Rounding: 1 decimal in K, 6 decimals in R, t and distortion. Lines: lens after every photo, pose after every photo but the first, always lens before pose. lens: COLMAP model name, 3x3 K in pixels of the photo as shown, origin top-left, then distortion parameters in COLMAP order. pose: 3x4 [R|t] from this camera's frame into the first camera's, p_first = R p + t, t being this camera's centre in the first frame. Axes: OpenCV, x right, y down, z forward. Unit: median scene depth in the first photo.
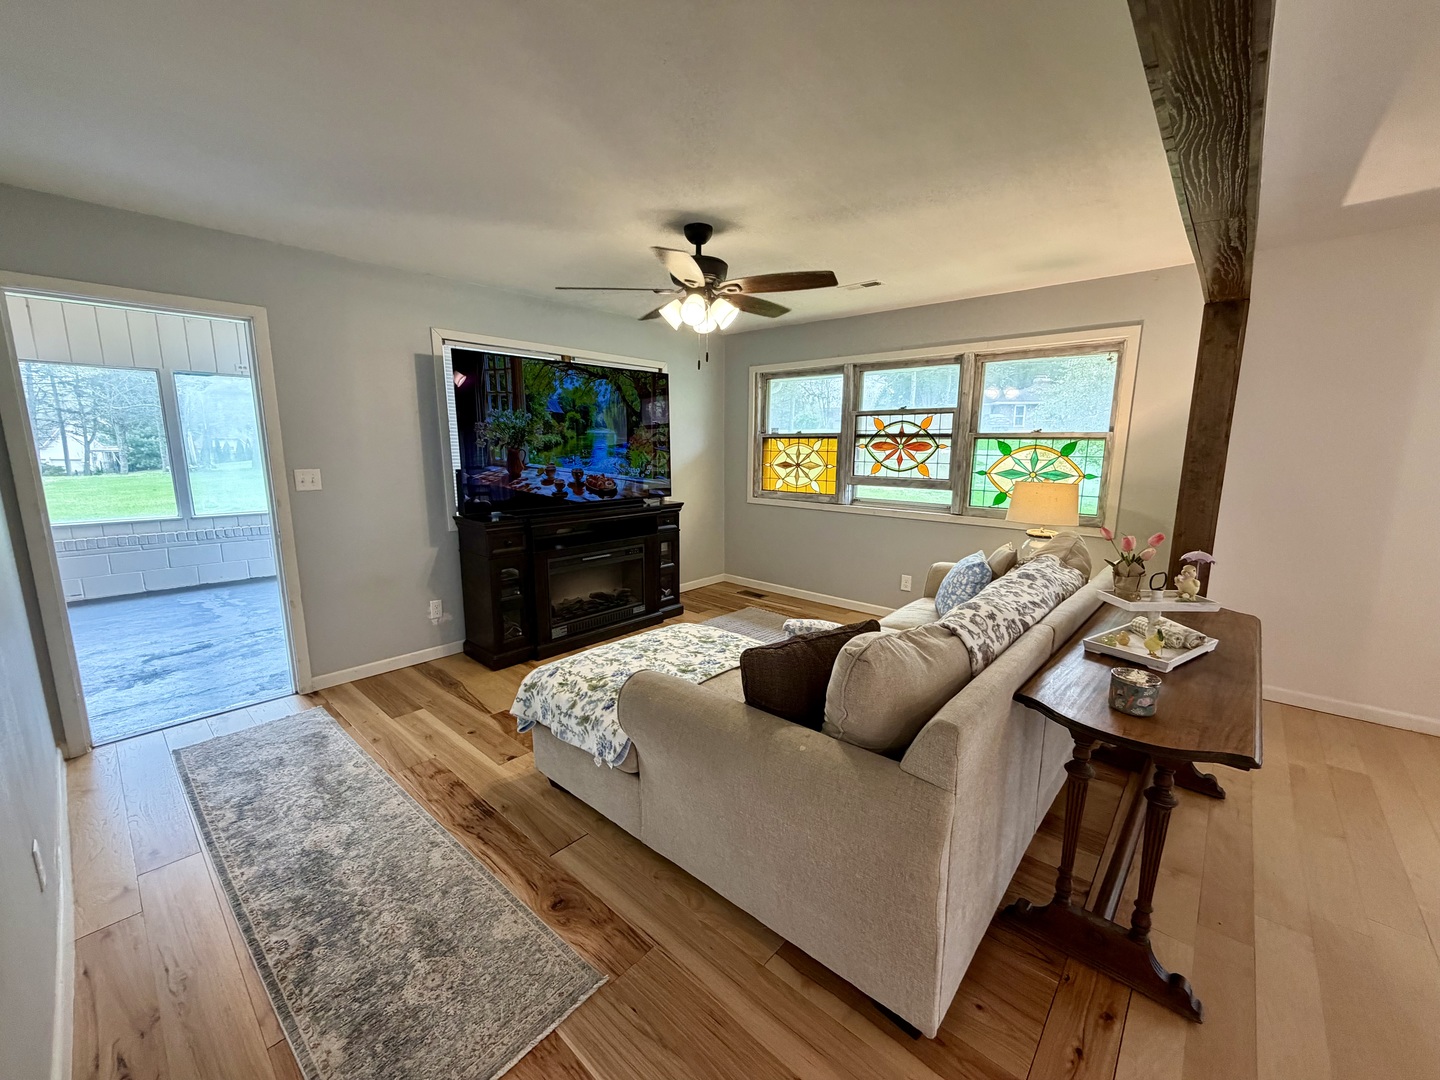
lens RADIAL K [[575.2, 0, 715.6], [0, 575.2, 538.5], [0, 0, 1]] dist [-0.000297, 0.000478]
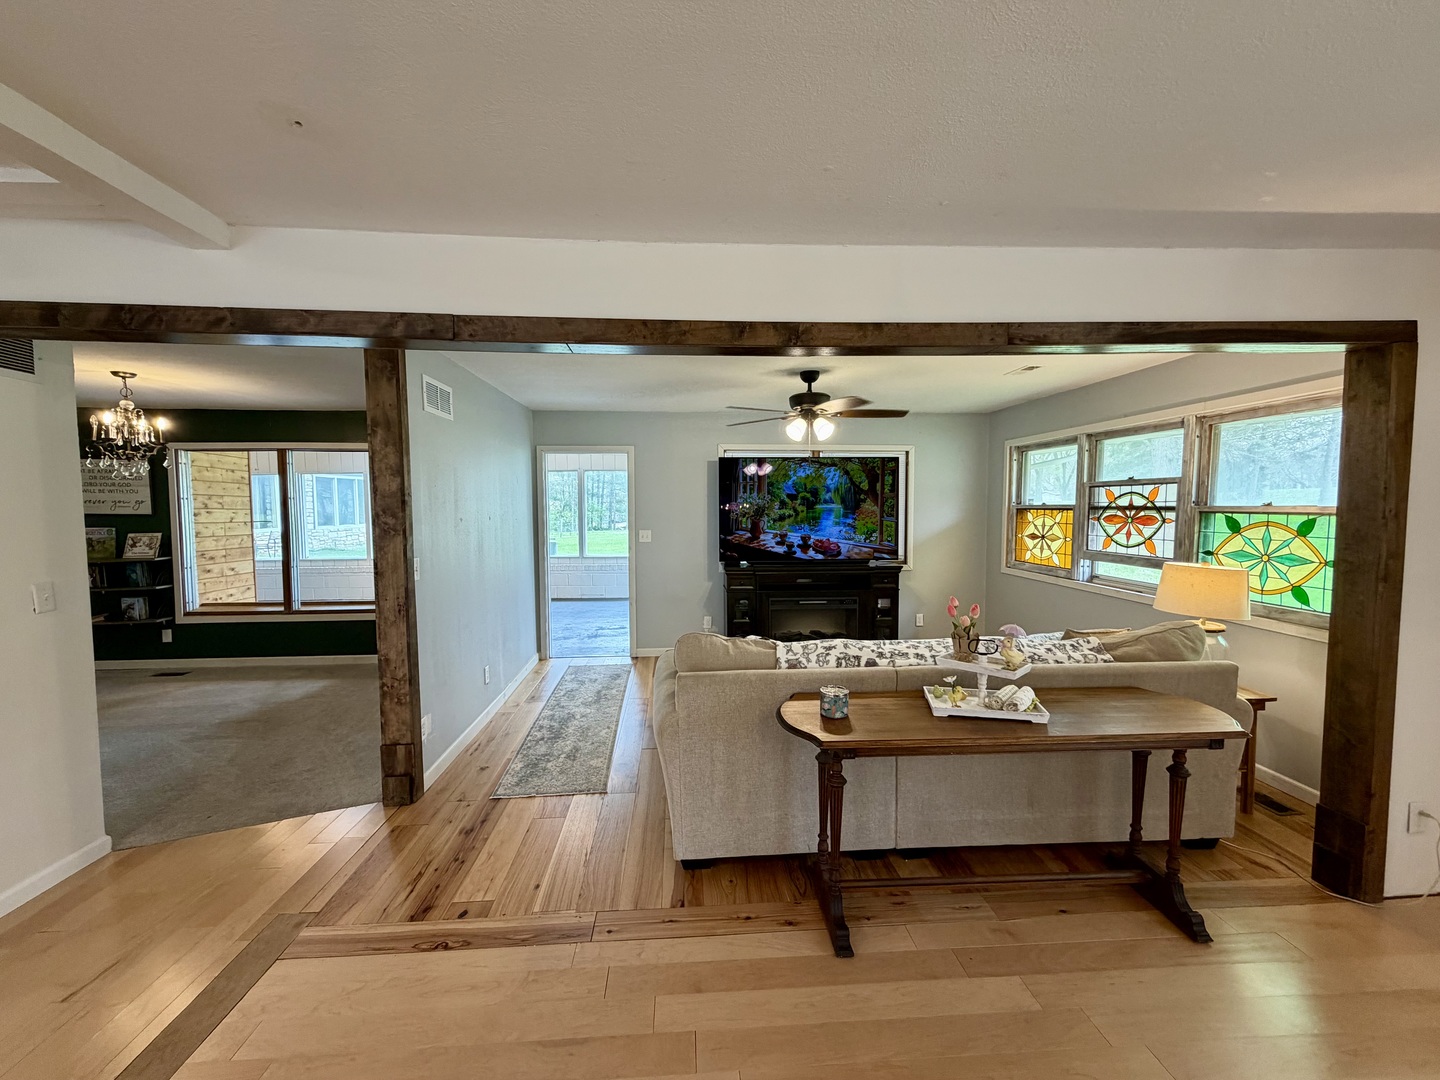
lens RADIAL K [[575.2, 0, 720.9], [0, 575.2, 542.0], [0, 0, 1]] dist [-0.000297, 0.000478]
pose [[0.720534, 0.038156, -0.692369, 0.531911], [-0.107680, 0.992529, -0.057363, -0.005156], [0.685008, 0.115886, 0.719260, -0.093653]]
